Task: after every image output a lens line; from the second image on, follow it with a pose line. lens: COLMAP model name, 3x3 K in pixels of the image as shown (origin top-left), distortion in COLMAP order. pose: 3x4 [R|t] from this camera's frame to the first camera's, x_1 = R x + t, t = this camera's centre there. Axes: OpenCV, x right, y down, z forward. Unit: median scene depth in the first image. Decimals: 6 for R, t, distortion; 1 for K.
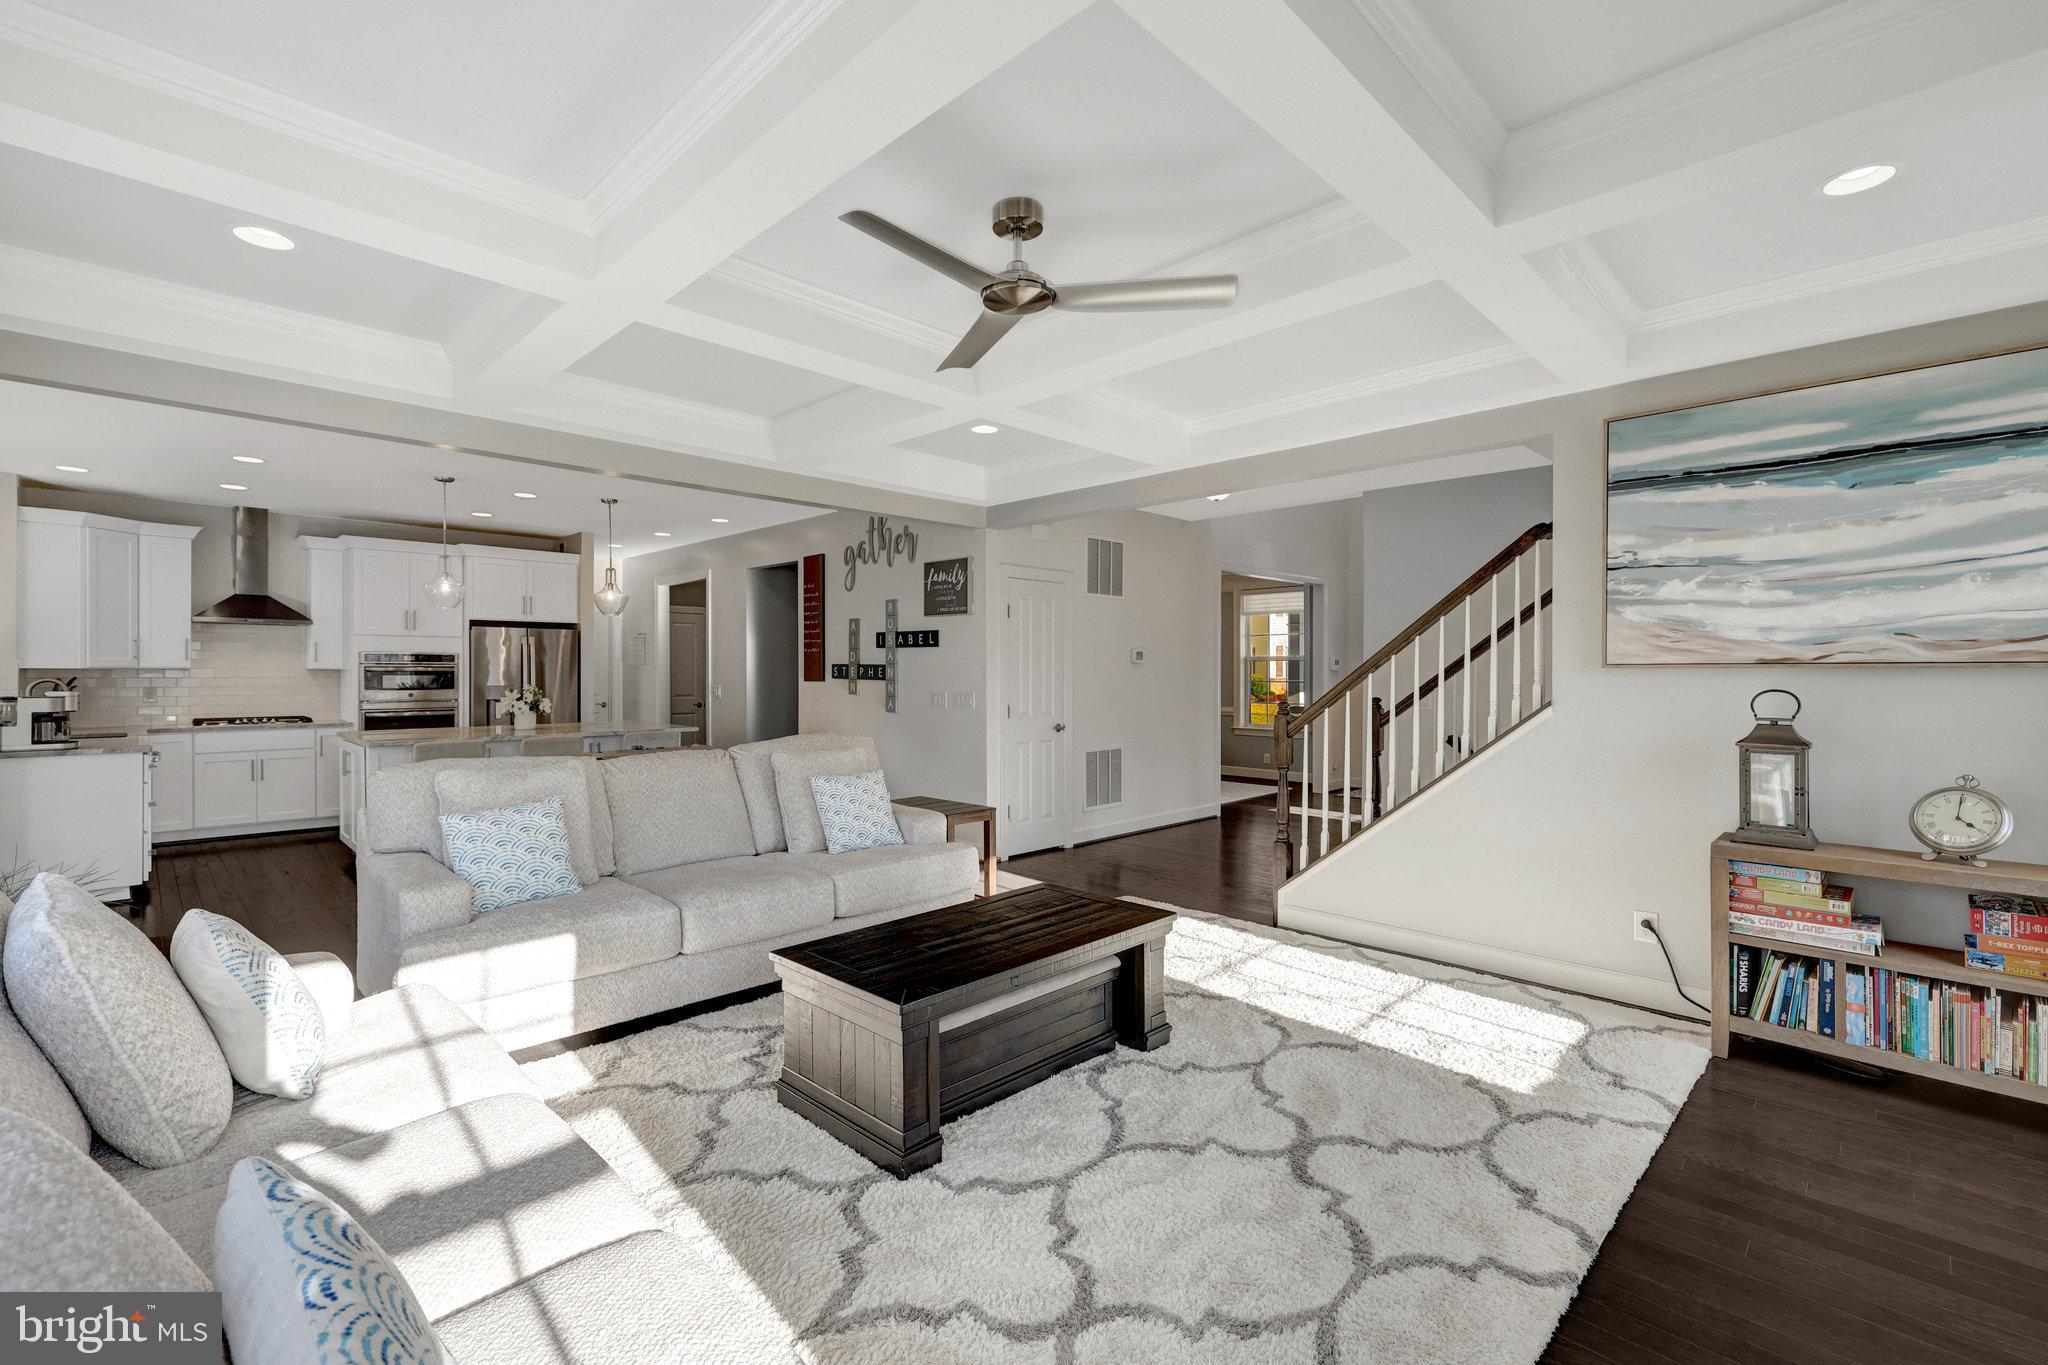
lens RADIAL K [[885.0, 0, 1020.2], [0, 885.0, 678.9], [0, 0, 1]] dist [-0.001094, 0.000763]
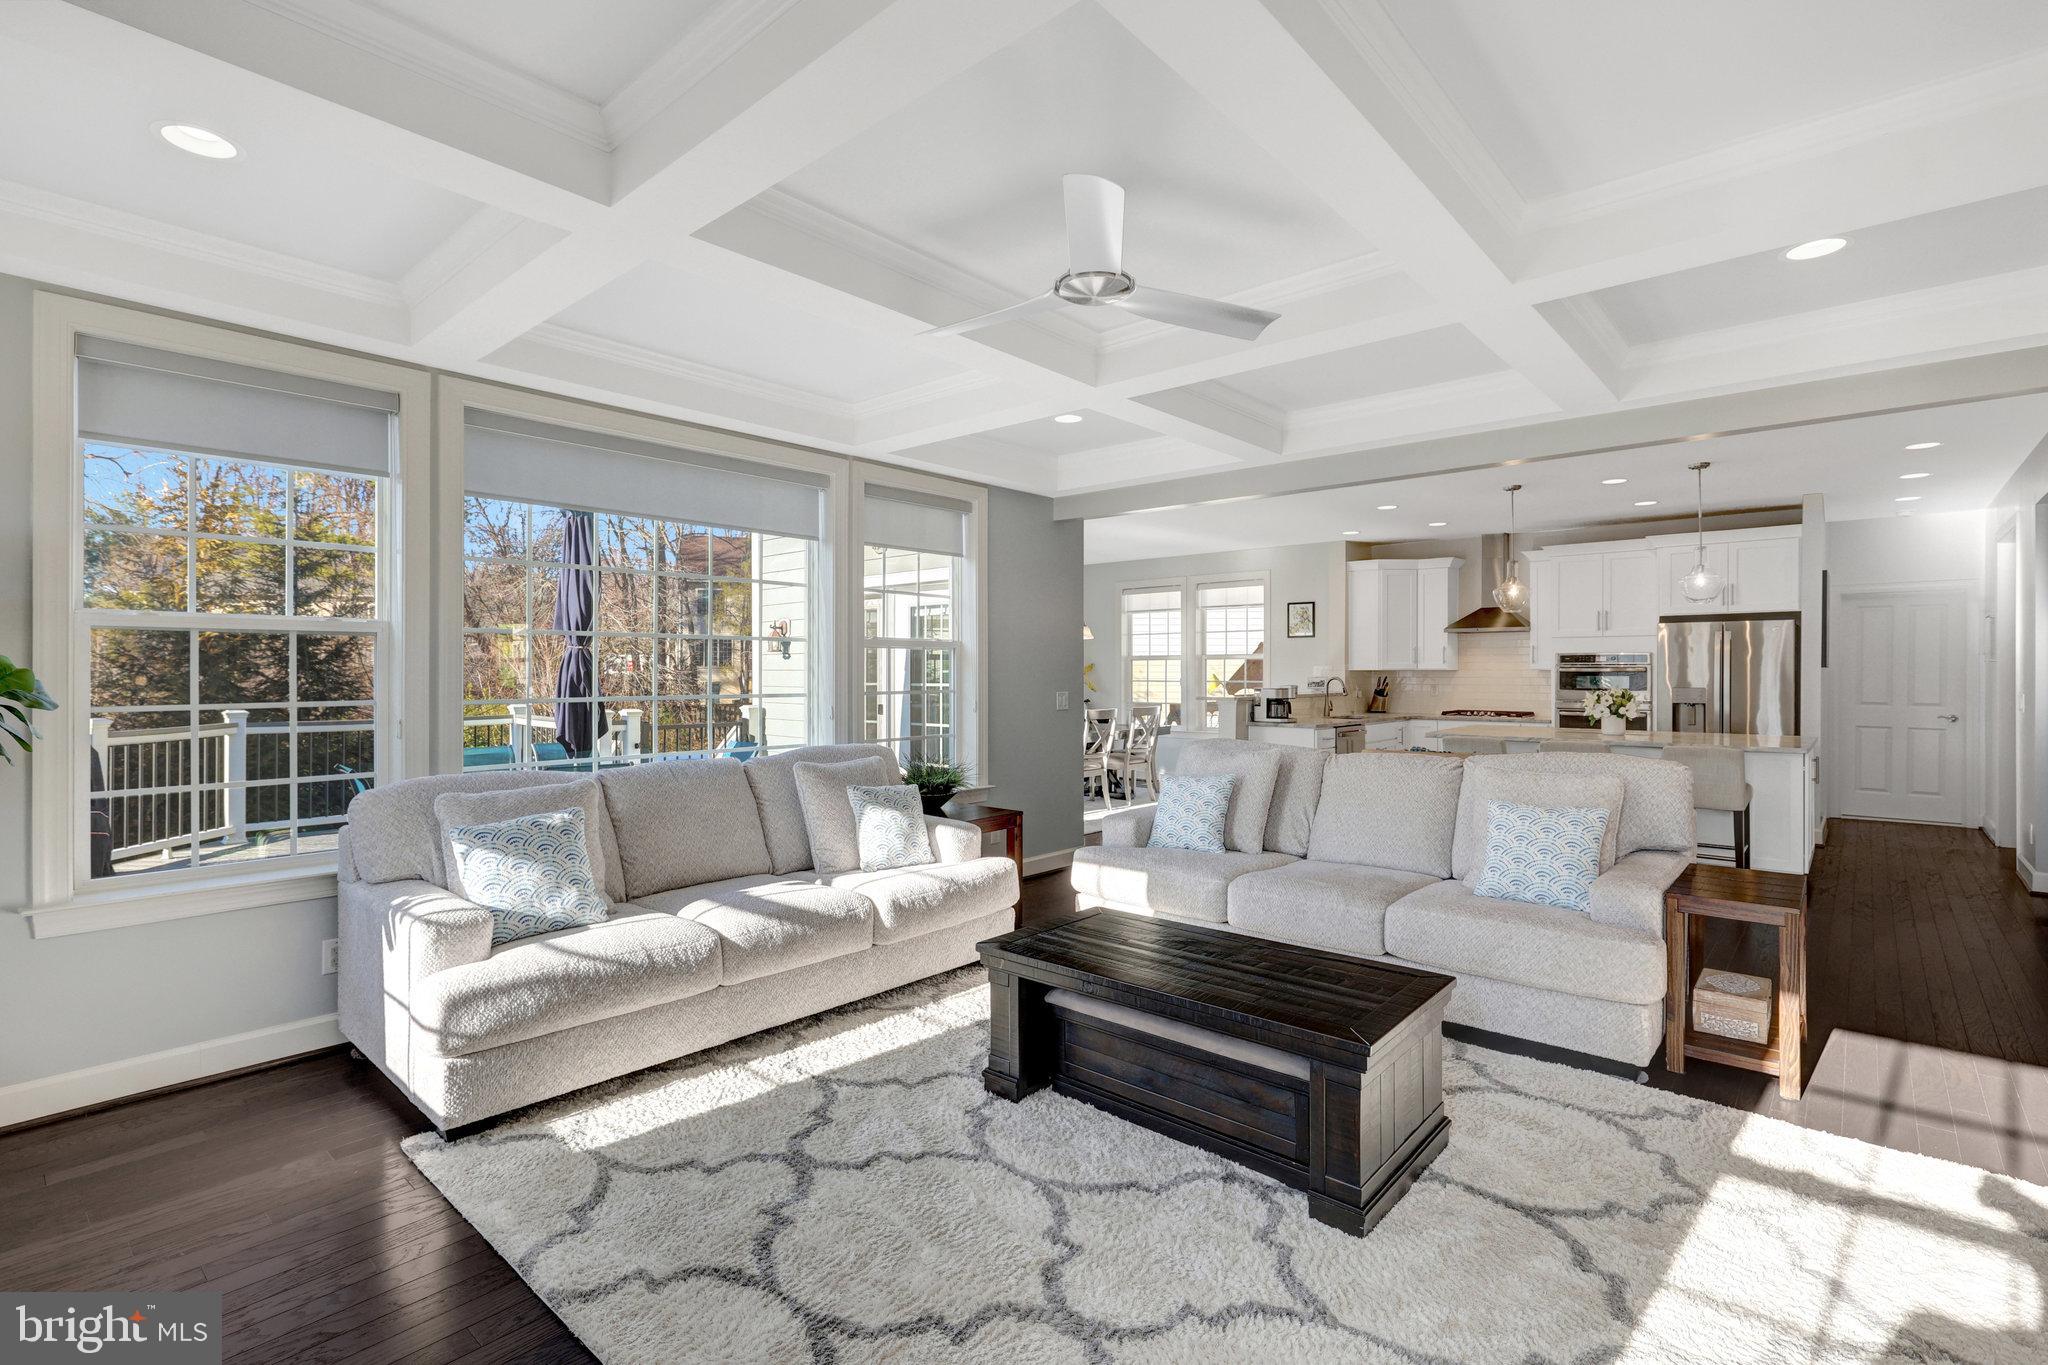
lens RADIAL K [[966.4, 0, 1028.9], [0, 966.4, 672.4], [0, 0, 1]] dist [-0.003562, 0.001286]
pose [[0.068291, 0.000263, -0.997665, 0.405439], [-0.009051, 0.999959, -0.000356, -0.002588], [0.997624, 0.009054, 0.068290, 0.328224]]
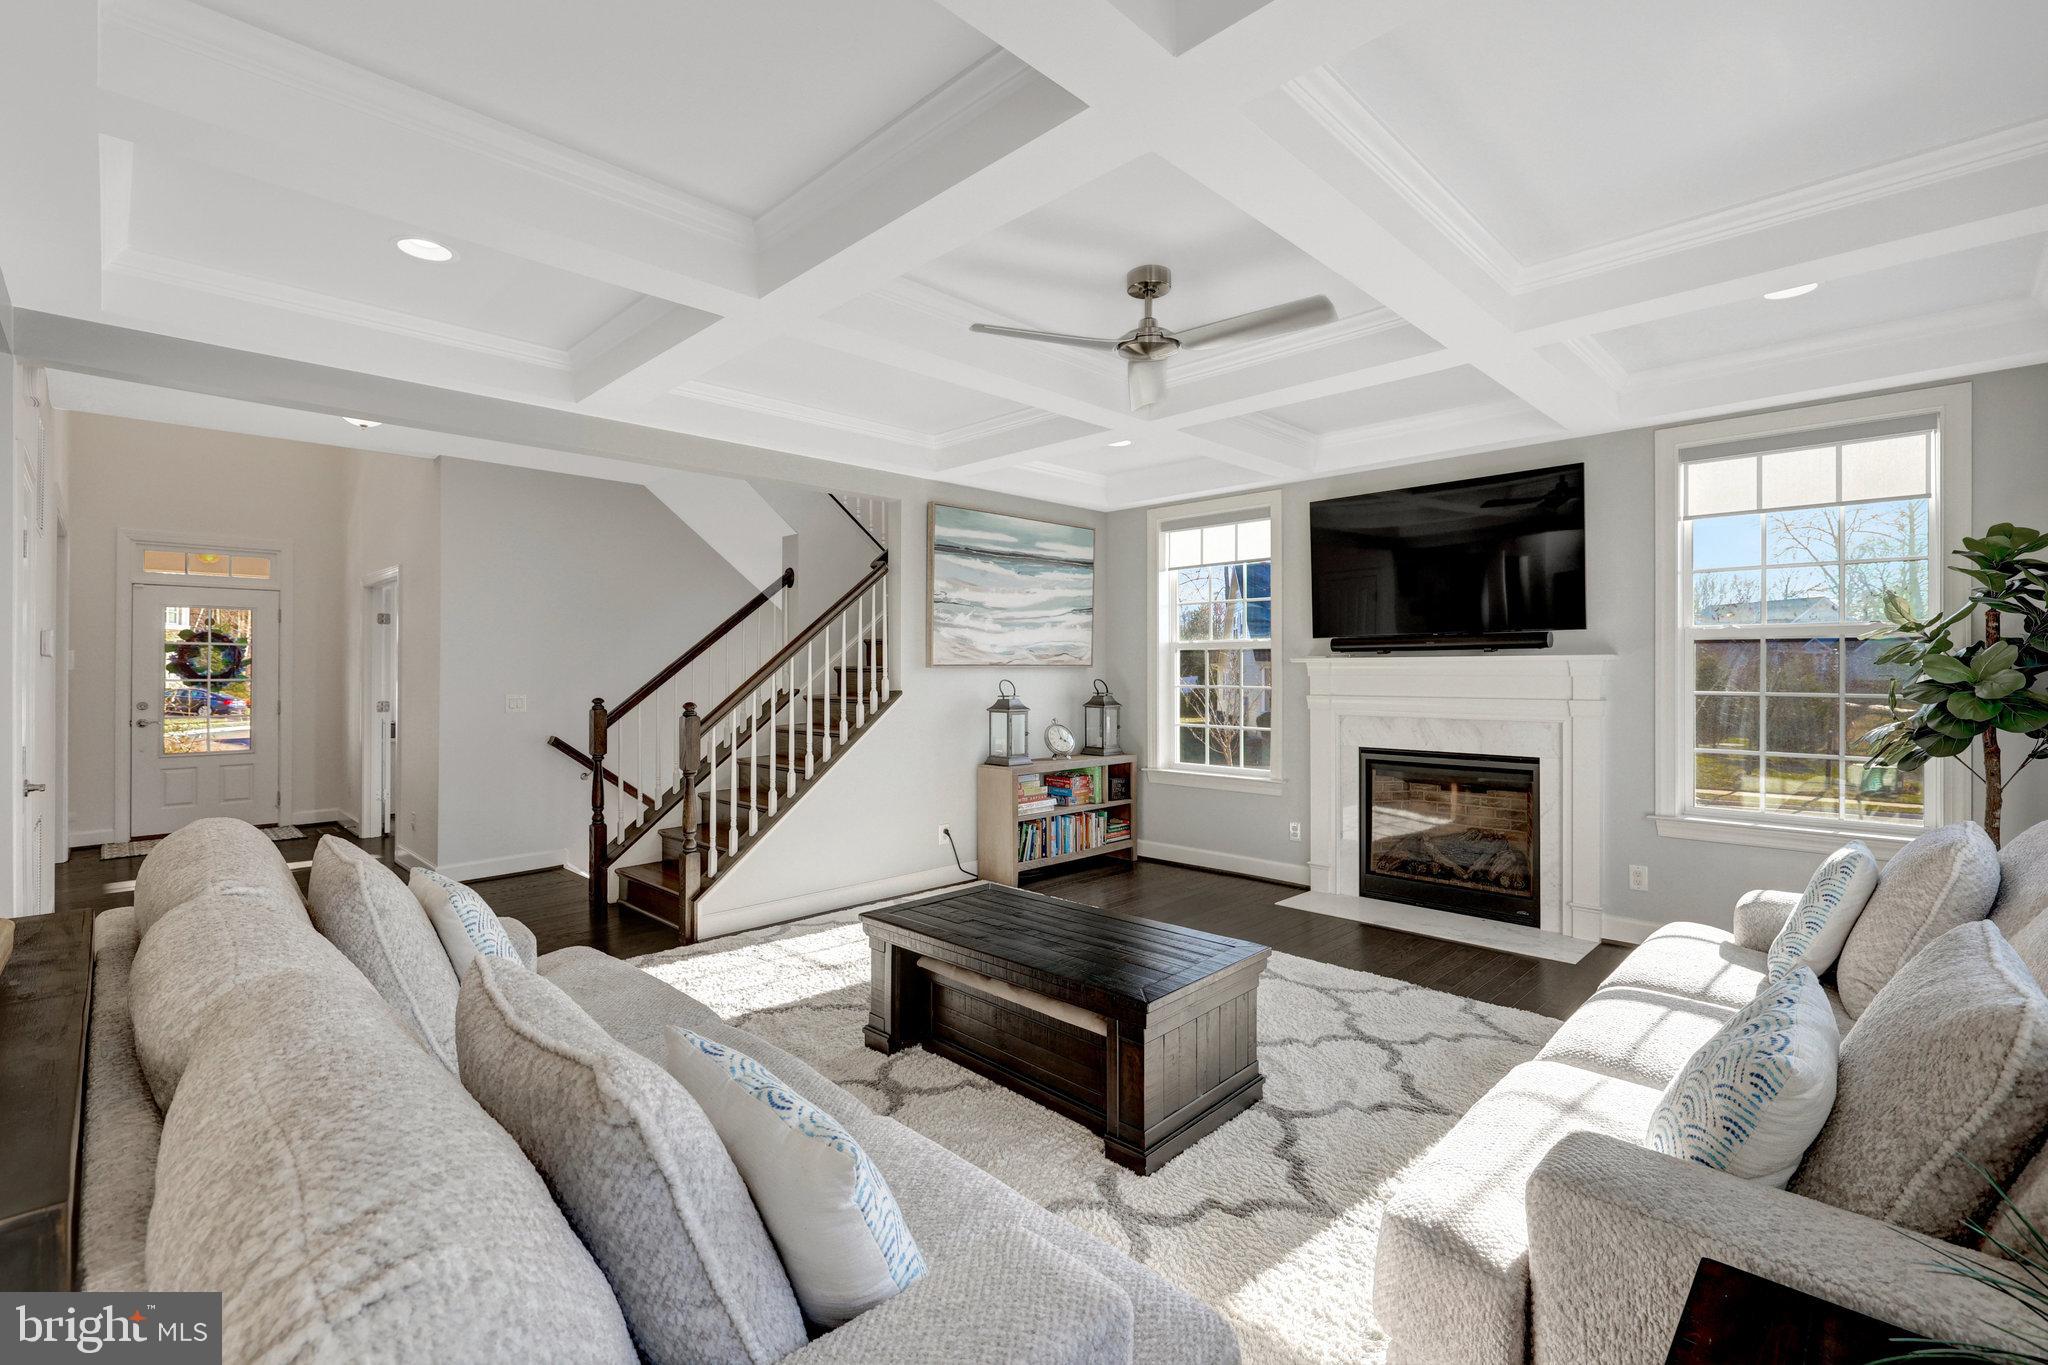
lens RADIAL K [[904.8, 0, 1022.6], [0, 904.8, 671.9], [0, 0, 1]] dist [0.004877, -0.001341]
pose [[-0.002333, -0.002451, 0.999994, -0.455612], [0.010864, 0.999938, 0.002476, -0.003640], [-0.999938, 0.010870, -0.002306, 0.446247]]
